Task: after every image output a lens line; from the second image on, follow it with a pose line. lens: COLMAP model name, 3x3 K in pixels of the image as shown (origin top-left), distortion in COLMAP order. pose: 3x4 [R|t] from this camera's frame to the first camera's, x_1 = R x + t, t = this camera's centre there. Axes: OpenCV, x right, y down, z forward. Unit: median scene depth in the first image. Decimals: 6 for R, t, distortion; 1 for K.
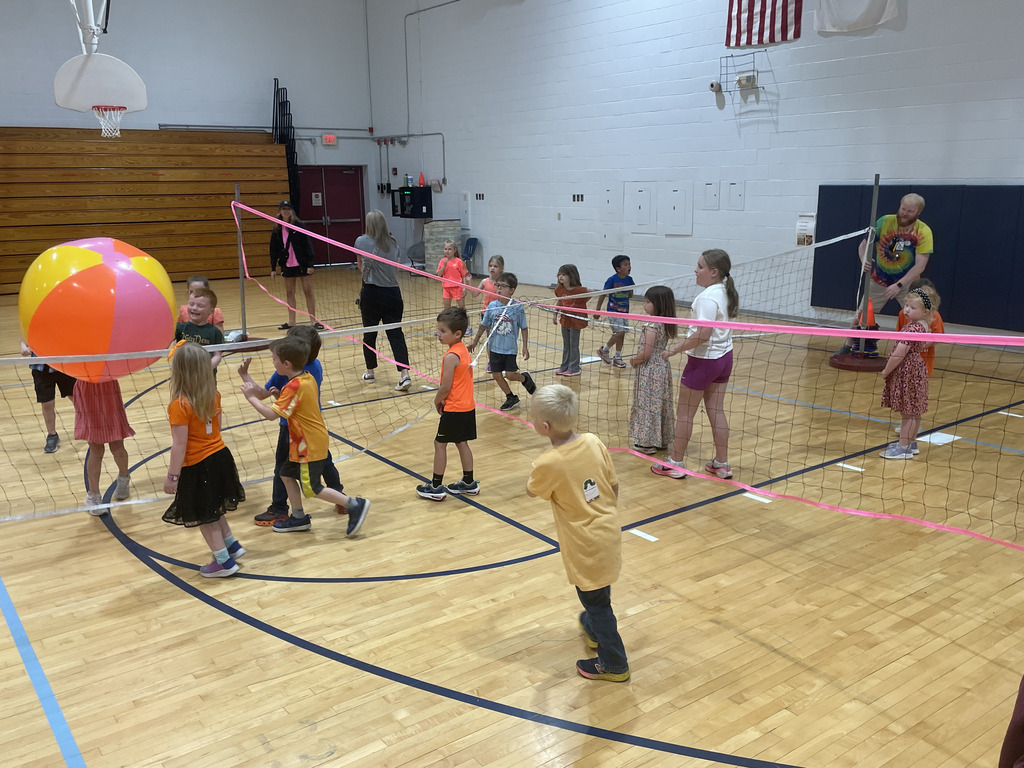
lens RADIAL K [[900.1, 0, 514.8], [0, 900.1, 385.3], [0, 0, 1]] dist [-0.007473, -0.035458]
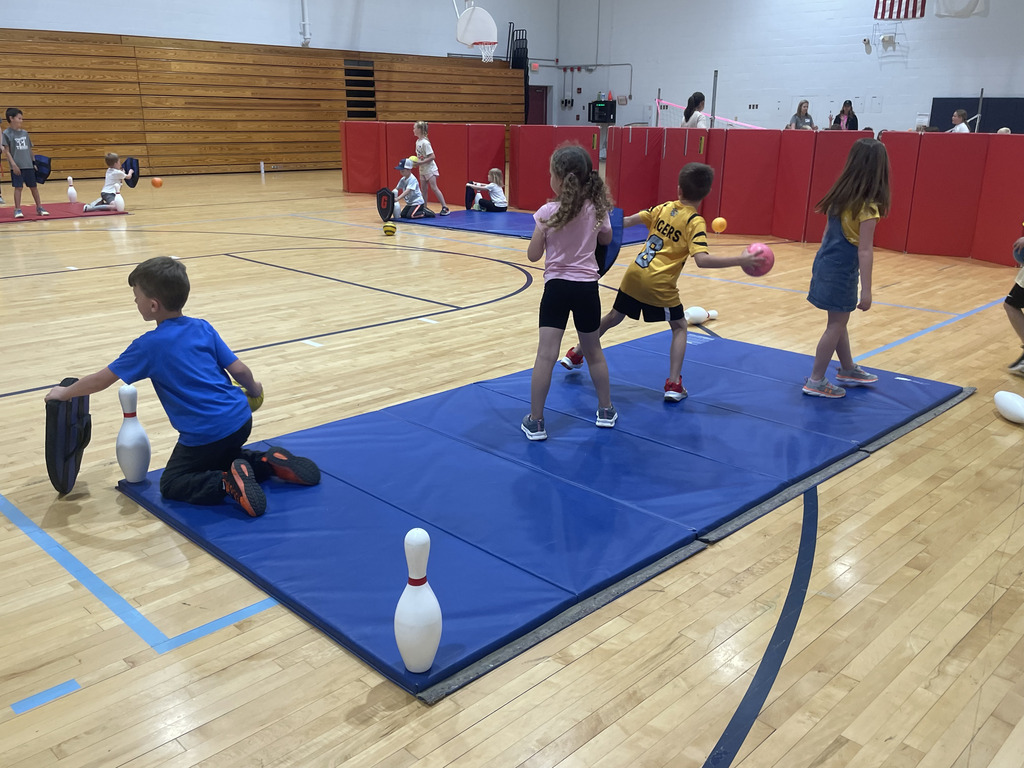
lens RADIAL K [[900.1, 0, 508.9], [0, 900.1, 384.0], [0, 0, 1]] dist [-0.007473, -0.035458]
pose [[0.989690, -0.031512, 0.139717, -0.741185], [0.022113, 0.997418, 0.068325, 0.205363], [-0.141509, -0.064531, 0.987831, -0.686210]]
